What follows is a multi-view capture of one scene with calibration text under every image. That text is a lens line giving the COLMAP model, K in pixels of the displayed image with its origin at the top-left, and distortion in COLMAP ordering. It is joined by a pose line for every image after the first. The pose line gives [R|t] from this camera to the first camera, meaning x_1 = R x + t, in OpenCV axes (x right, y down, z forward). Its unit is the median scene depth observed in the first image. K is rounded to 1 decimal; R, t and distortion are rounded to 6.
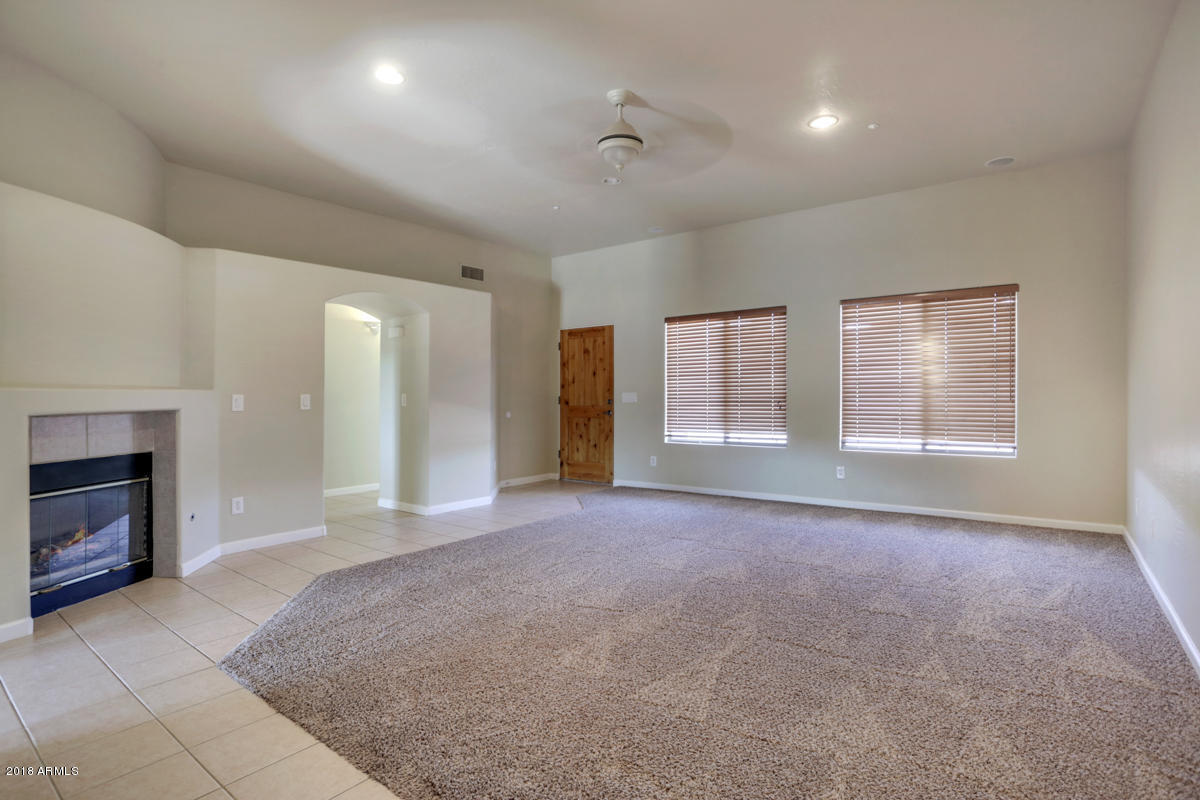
lens RADIAL K [[626.2, 0, 602.8], [0, 626.2, 378.4], [0, 0, 1]] dist [-0.058575, 0.031004]
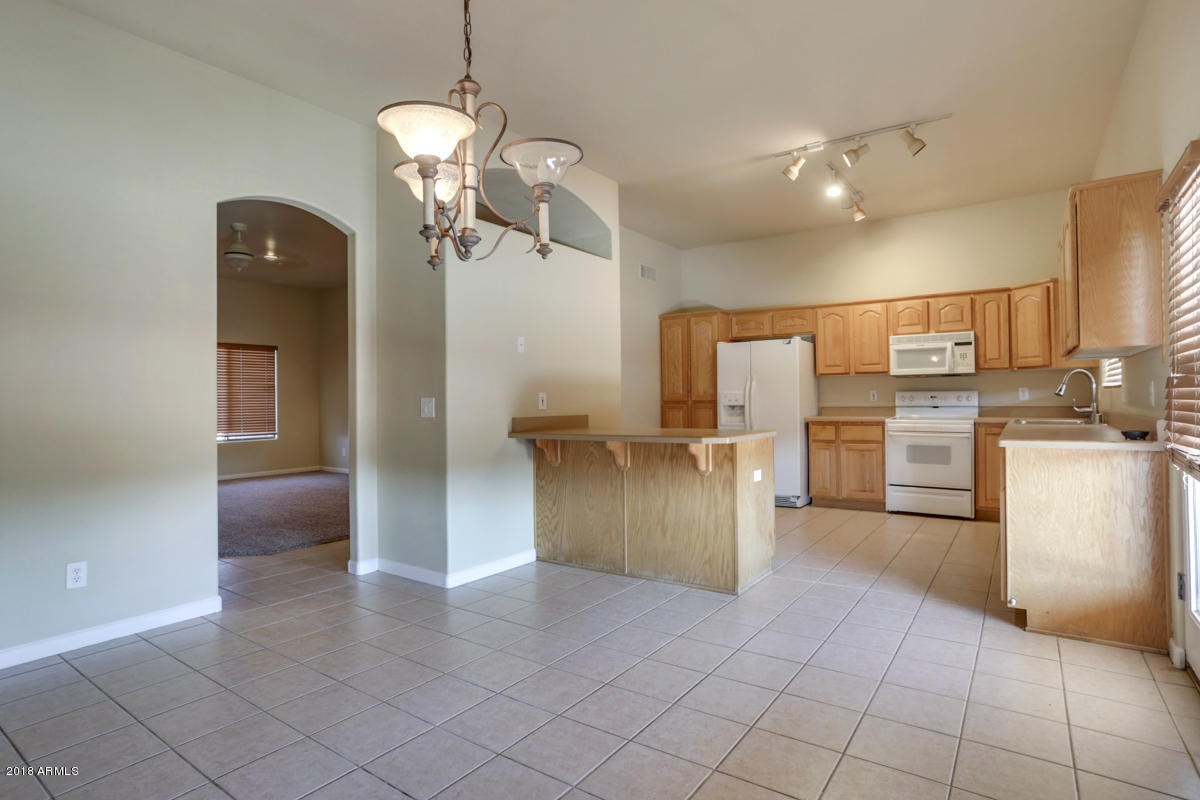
lens RADIAL K [[626.2, 0, 602.8], [0, 626.2, 378.4], [0, 0, 1]] dist [-0.058575, 0.031004]
pose [[-0.036662, 0.040821, 0.998494, -1.005382], [-0.010929, 0.999089, -0.041246, 0.009369], [-0.999268, -0.012425, -0.036183, 0.056706]]
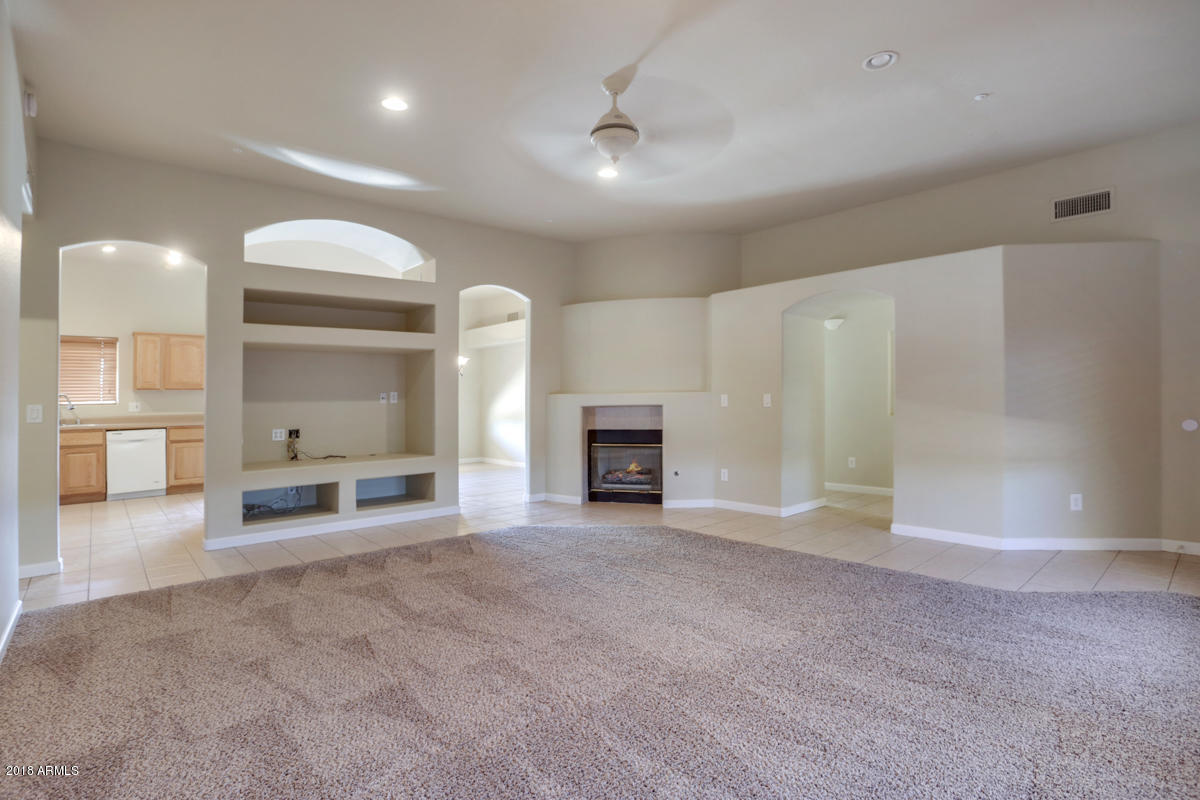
lens RADIAL K [[626.2, 0, 602.8], [0, 626.2, 378.4], [0, 0, 1]] dist [-0.058575, 0.031004]
pose [[-0.202181, -0.020498, -0.979134, 0.590785], [0.043443, 0.998609, -0.029876, 0.014237], [0.978384, -0.048577, -0.201009, 0.725793]]
